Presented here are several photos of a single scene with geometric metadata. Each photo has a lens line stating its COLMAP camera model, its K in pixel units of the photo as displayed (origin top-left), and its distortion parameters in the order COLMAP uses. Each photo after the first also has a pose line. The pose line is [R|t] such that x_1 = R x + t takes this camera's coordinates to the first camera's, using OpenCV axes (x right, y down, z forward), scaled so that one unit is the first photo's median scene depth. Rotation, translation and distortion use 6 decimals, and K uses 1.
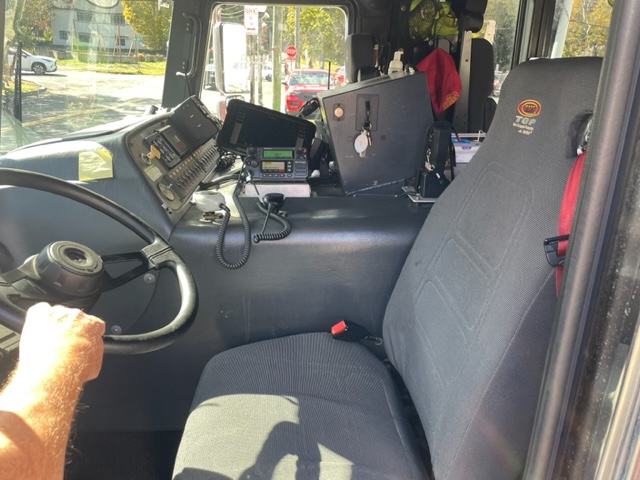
lens RADIAL K [[486.1, 0, 322.6], [0, 486.1, 239.2], [0, 0, 1]] dist [0.099707, -0.129505]
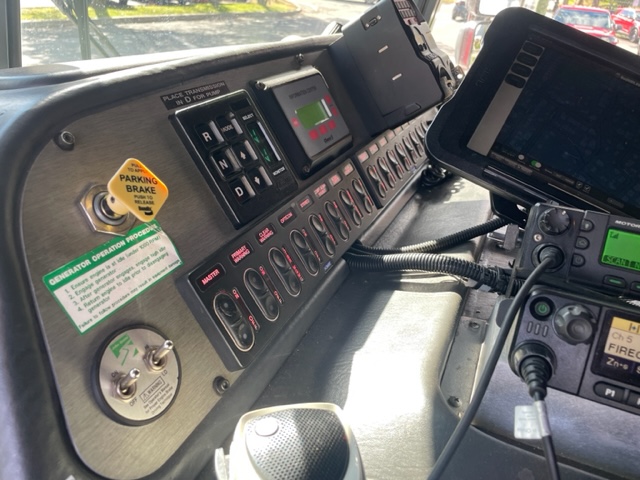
lens RADIAL K [[486.1, 0, 322.6], [0, 486.1, 239.2], [0, 0, 1]] dist [0.099707, -0.129505]
pose [[0.894749, 0.246637, -0.372282, -0.135199], [-0.201533, 0.966942, 0.156231, -0.163623], [0.398507, -0.064760, 0.914876, 0.645224]]
